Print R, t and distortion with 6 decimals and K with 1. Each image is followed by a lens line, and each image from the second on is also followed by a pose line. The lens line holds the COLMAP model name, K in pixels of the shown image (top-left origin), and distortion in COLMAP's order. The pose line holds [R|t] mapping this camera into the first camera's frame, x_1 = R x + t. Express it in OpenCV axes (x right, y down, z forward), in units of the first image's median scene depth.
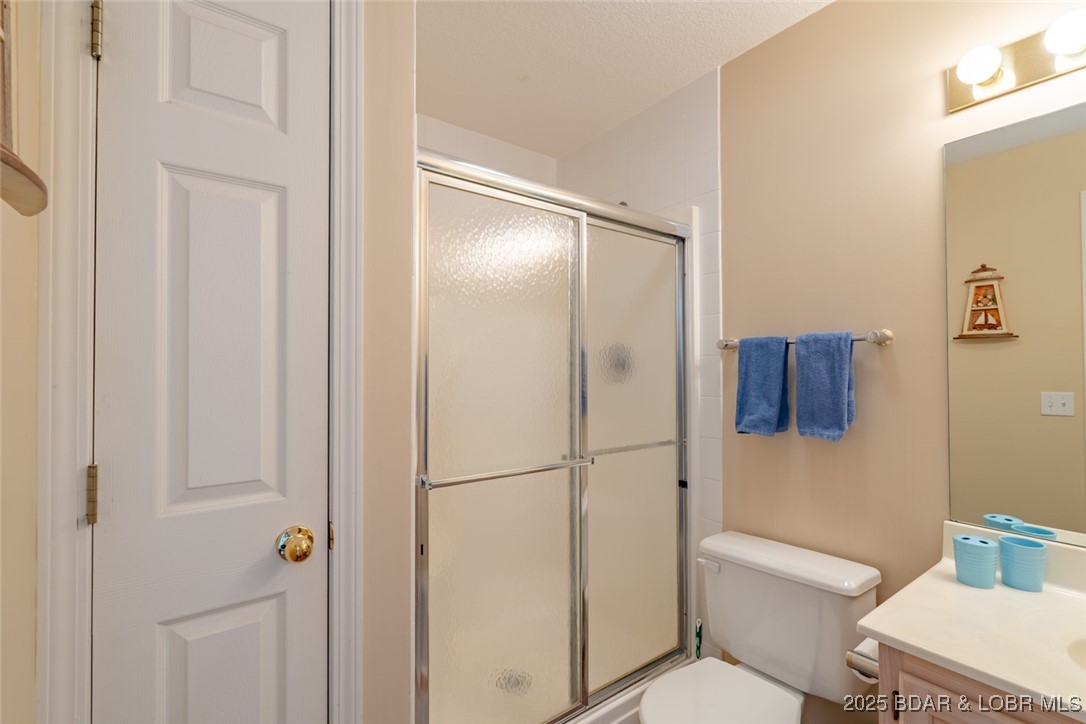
lens RADIAL K [[475.0, 0, 543.0], [0, 475.0, 362.0], [0, 0, 1]] dist [-0.000349, 0.000134]
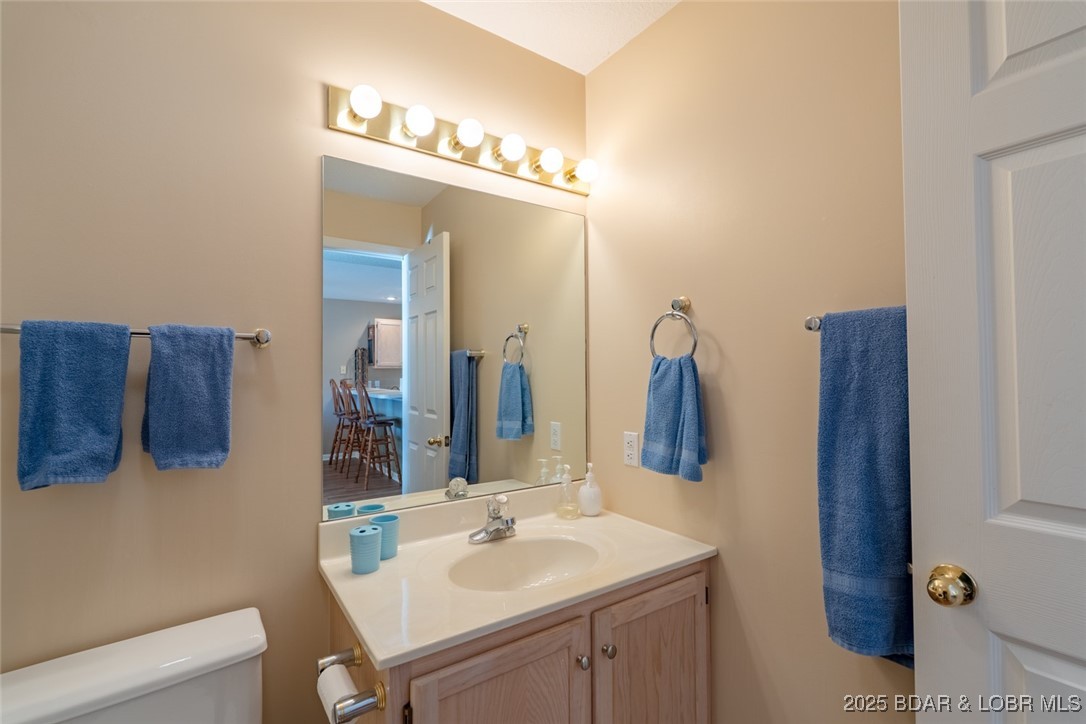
lens RADIAL K [[486.9, 0, 543.0], [0, 486.9, 362.0], [0, 0, 1]] dist [-0.000257, 0.000063]
pose [[0.021230, 0.020365, 0.999567, -0.166657], [-0.016110, 0.999670, -0.020025, 0.001954], [-0.999645, -0.015678, 0.021551, 0.442686]]
